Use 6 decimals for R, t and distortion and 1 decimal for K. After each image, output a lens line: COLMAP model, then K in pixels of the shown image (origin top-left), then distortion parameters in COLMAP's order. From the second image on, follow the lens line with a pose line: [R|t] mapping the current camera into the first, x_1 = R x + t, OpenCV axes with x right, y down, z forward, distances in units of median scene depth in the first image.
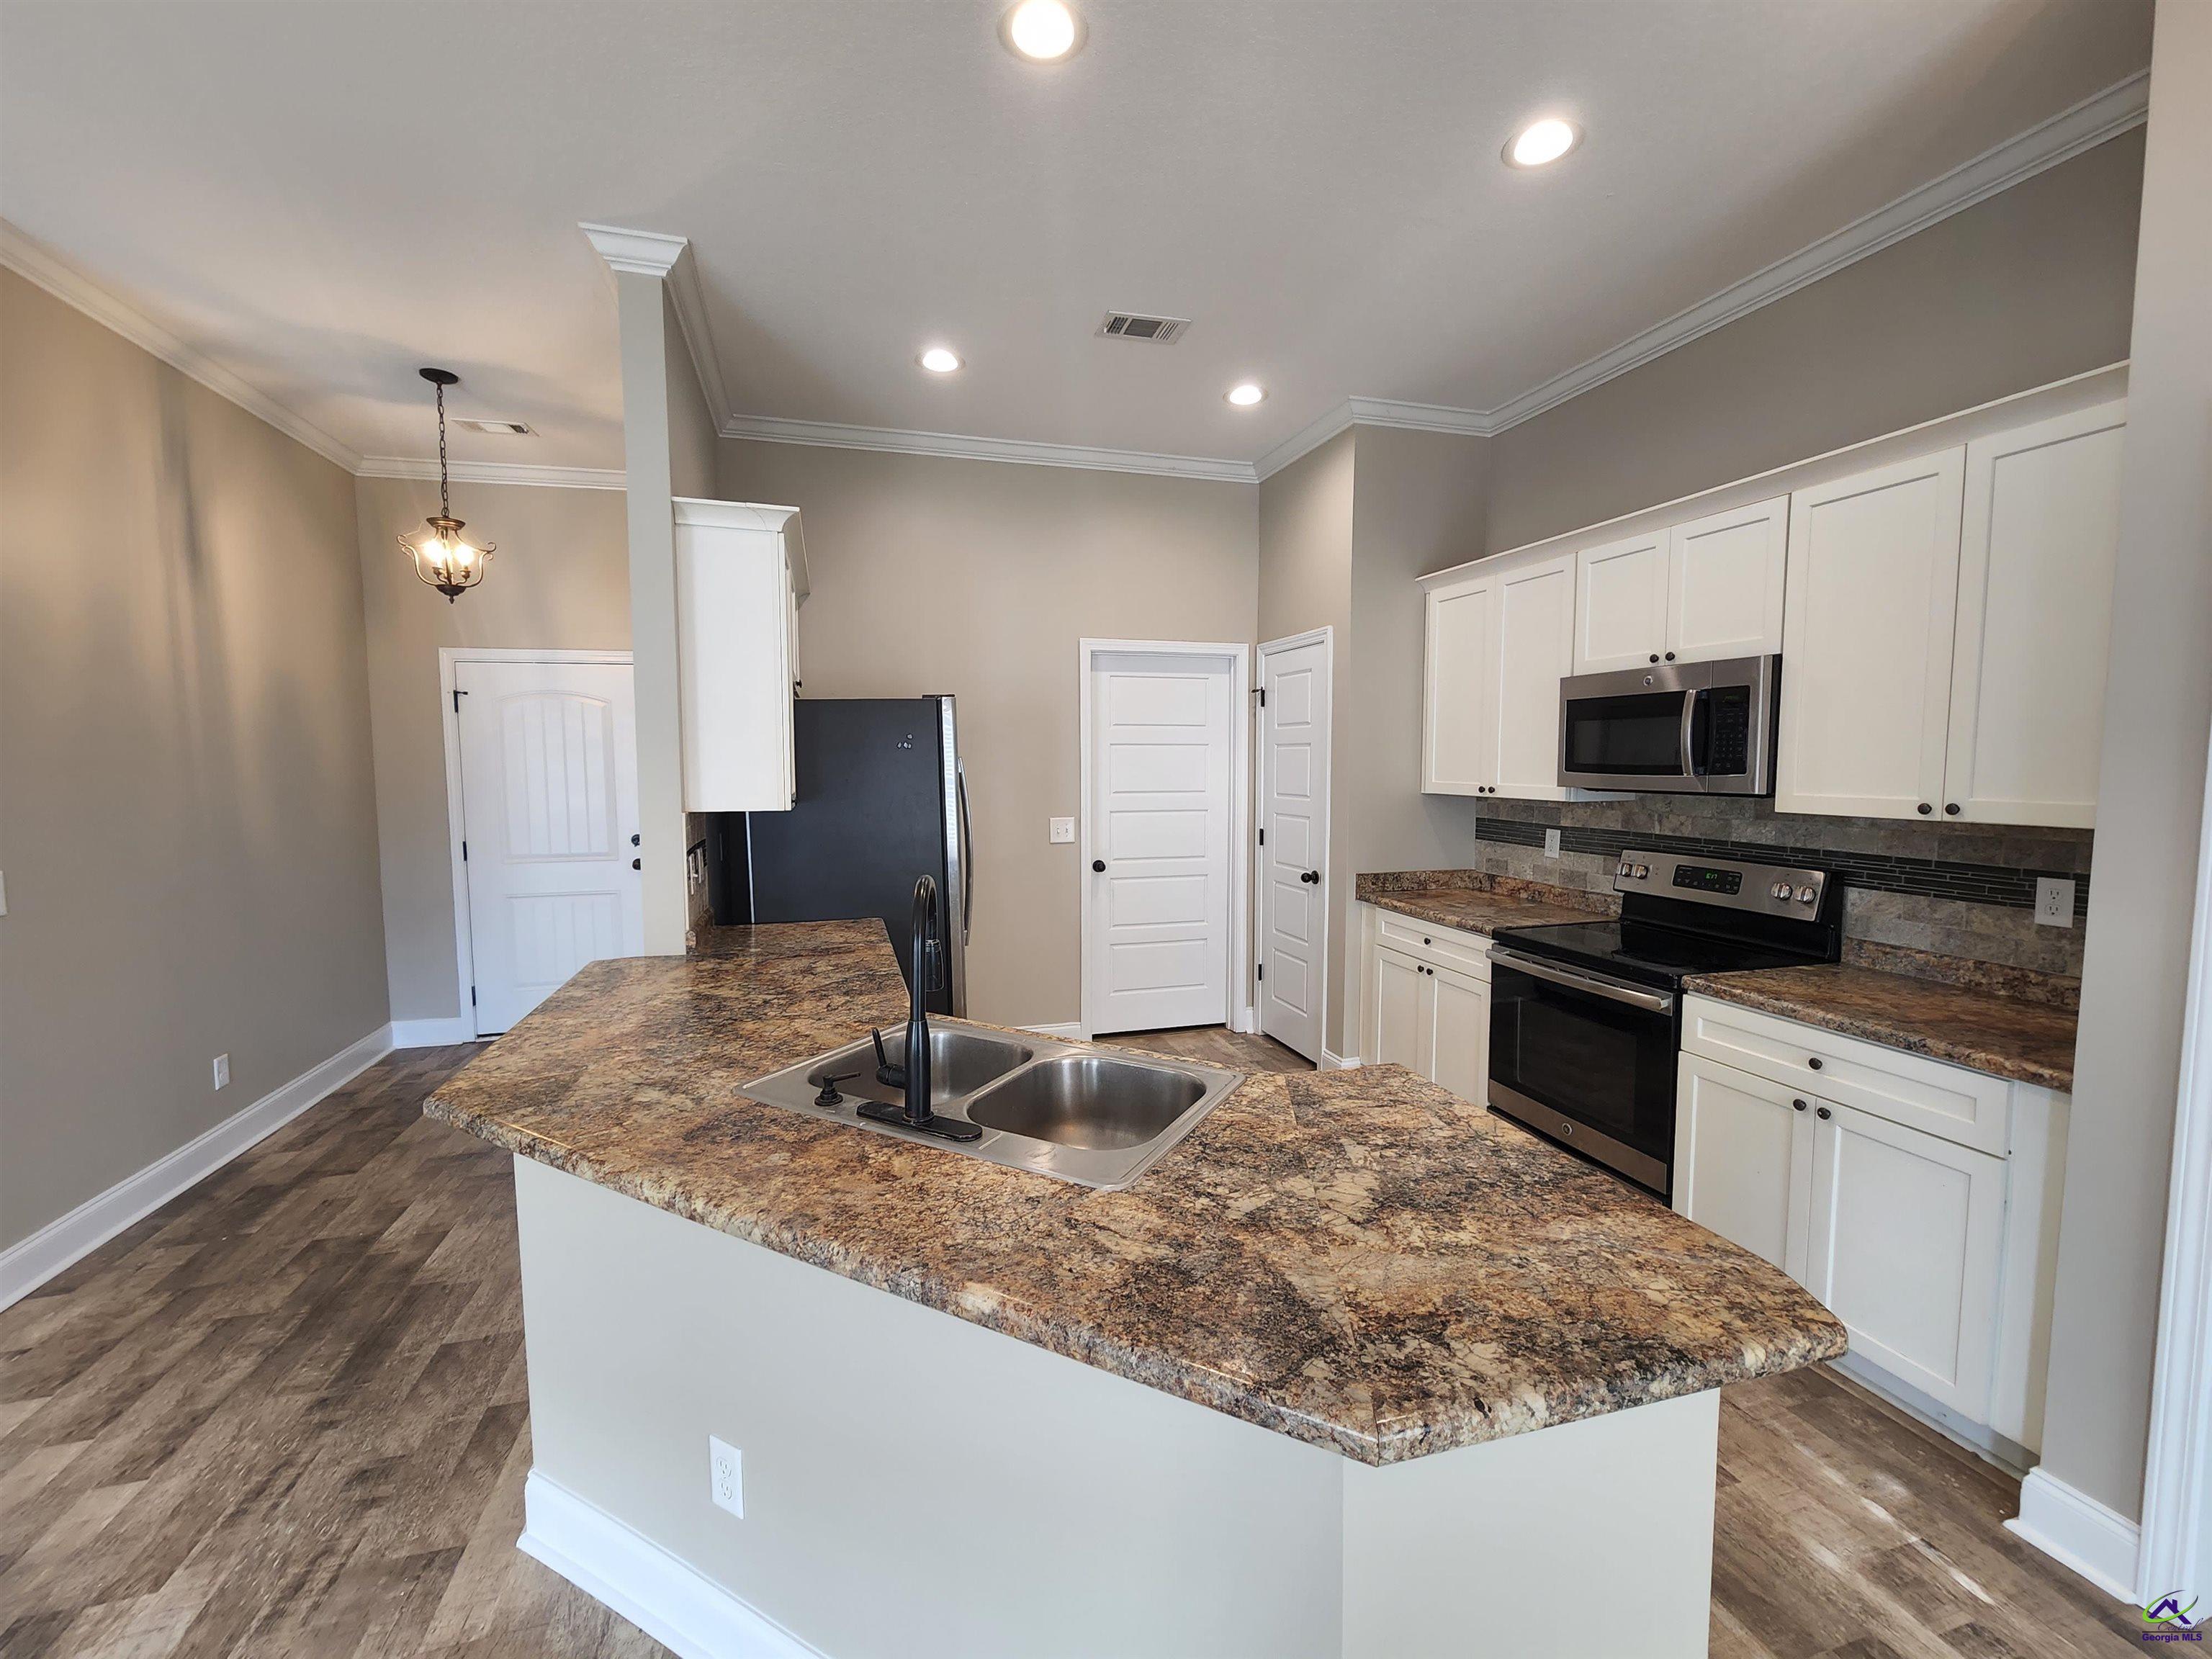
lens RADIAL K [[914.9, 0, 1089.4], [0, 914.9, 828.5], [0, 0, 1]] dist [-0.000024, -0.000619]
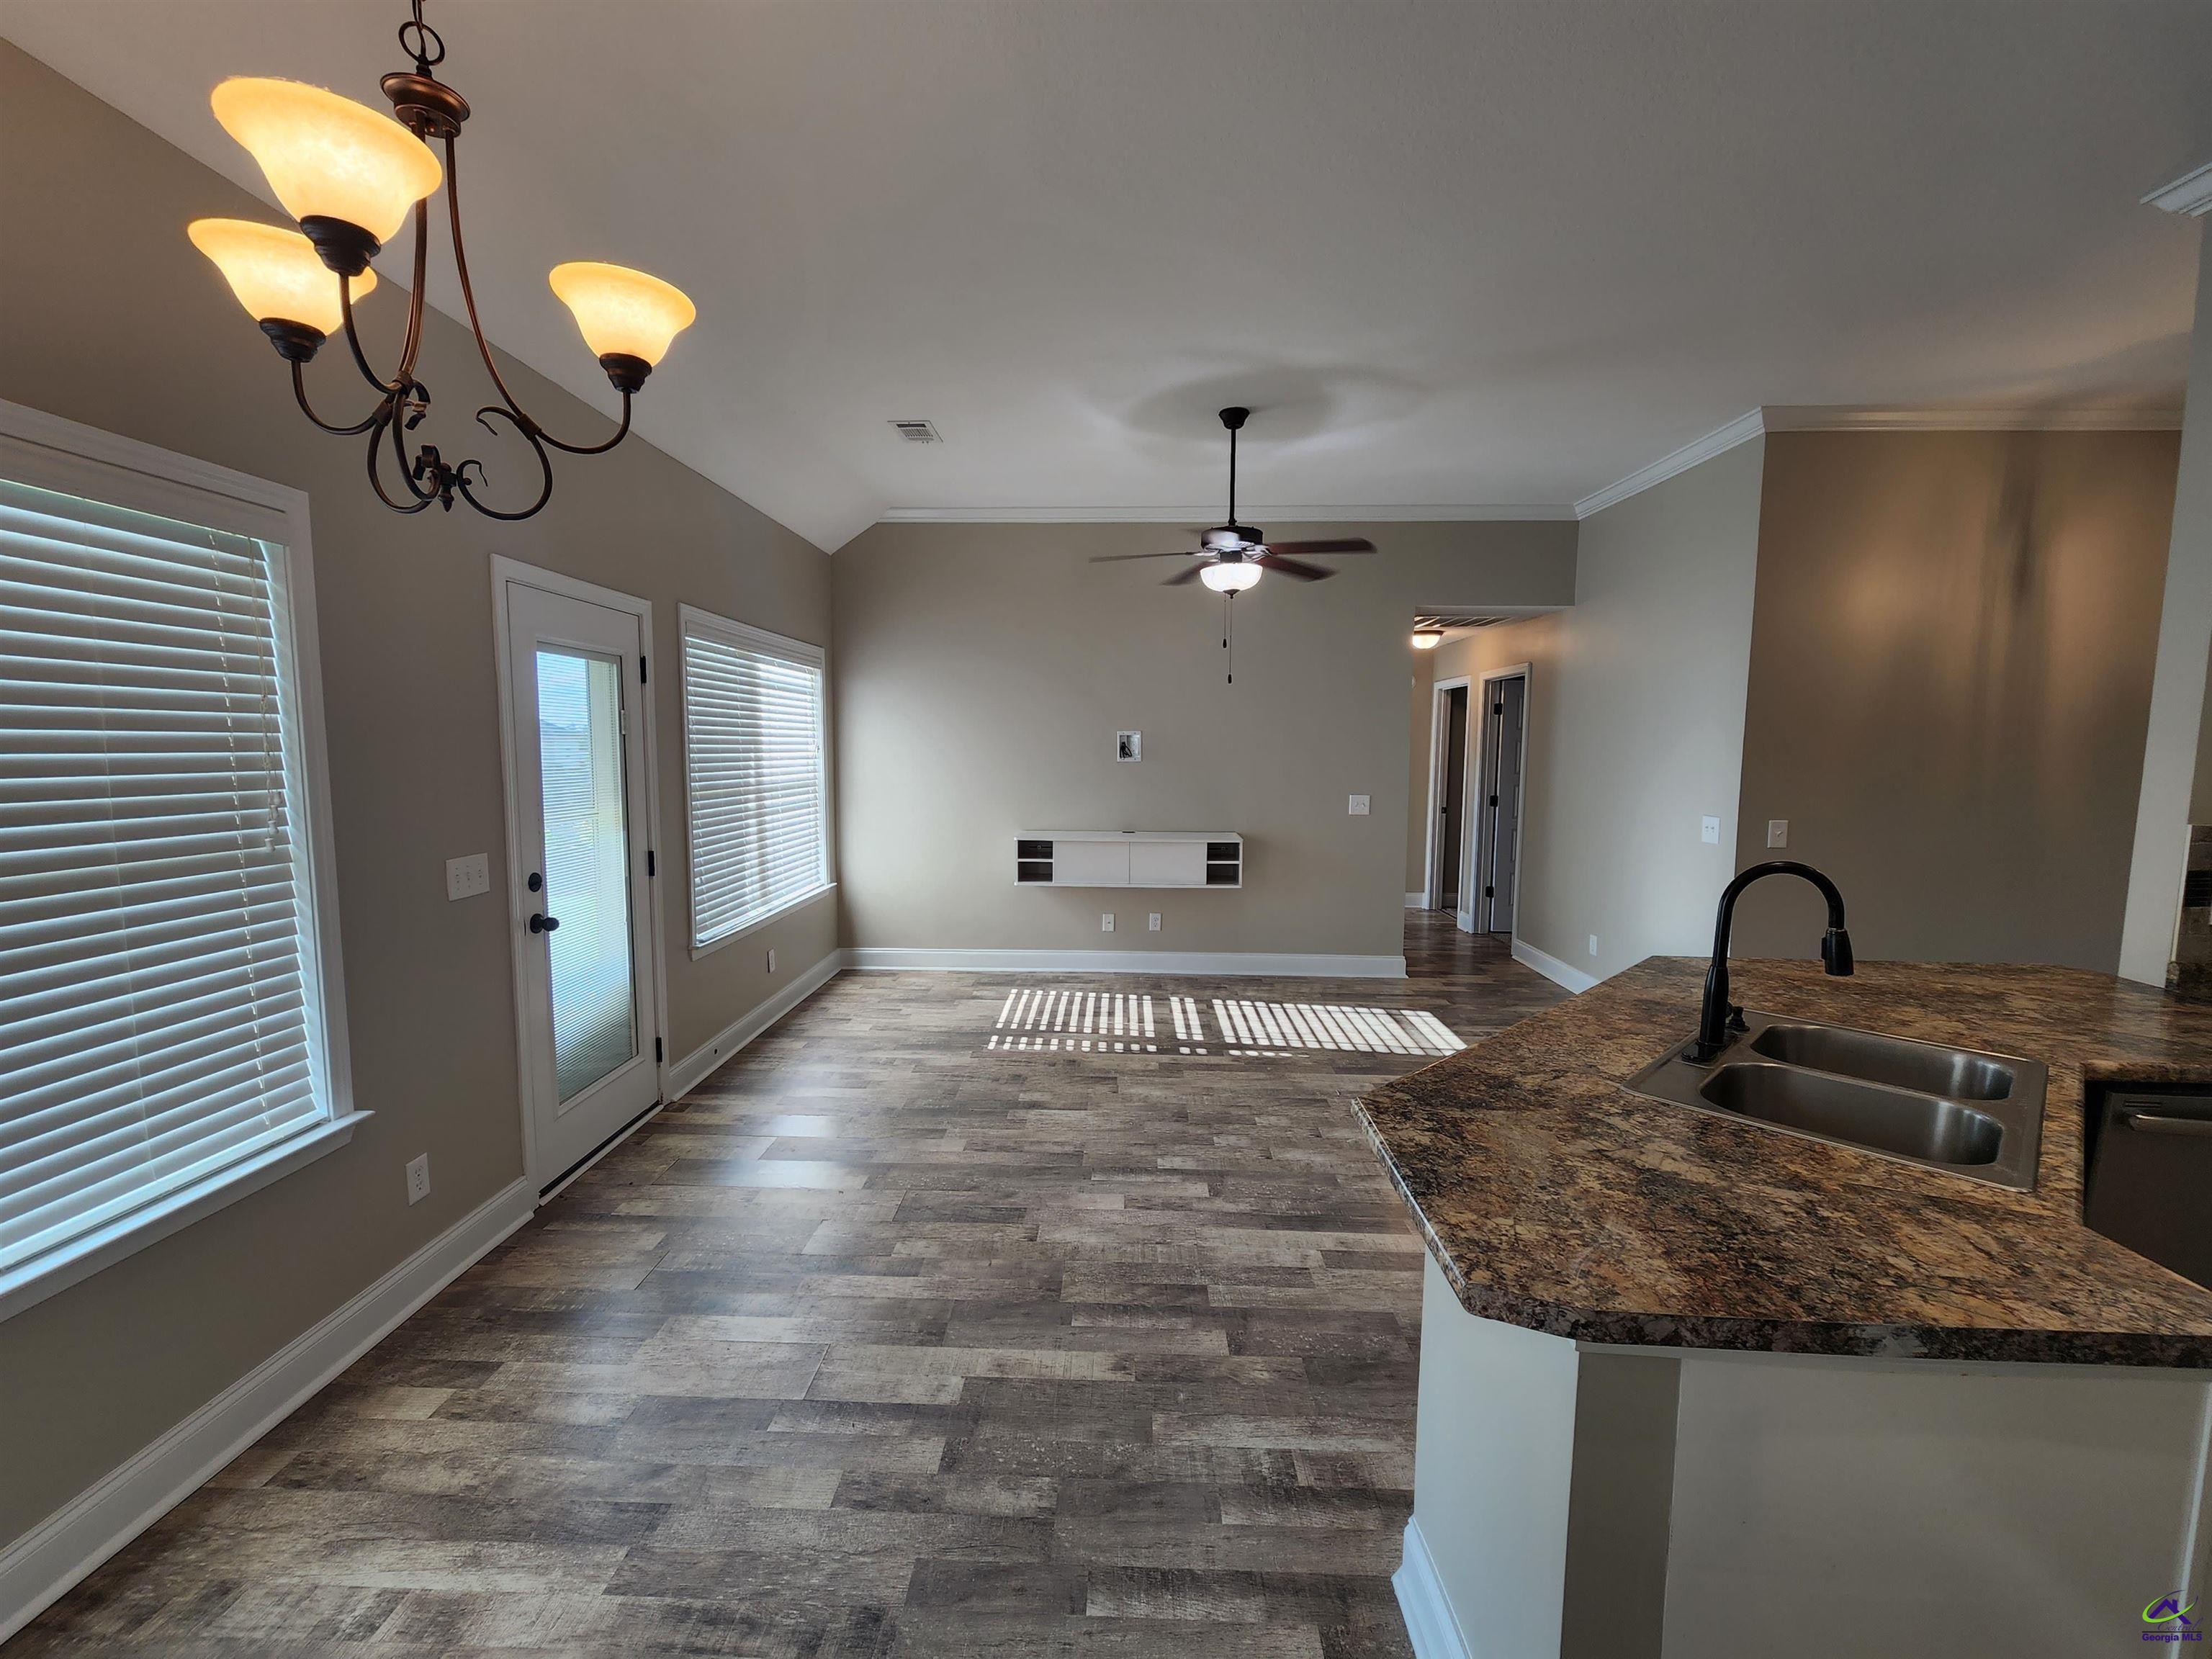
lens RADIAL K [[914.9, 0, 1092.2], [0, 914.9, 833.3], [0, 0, 1]] dist [-0.000024, -0.000619]
pose [[-0.310179, 0.097558, -0.945659, 0.669555], [-0.080326, 0.988474, 0.128322, -0.035122], [0.947278, 0.115764, -0.298768, 0.283857]]
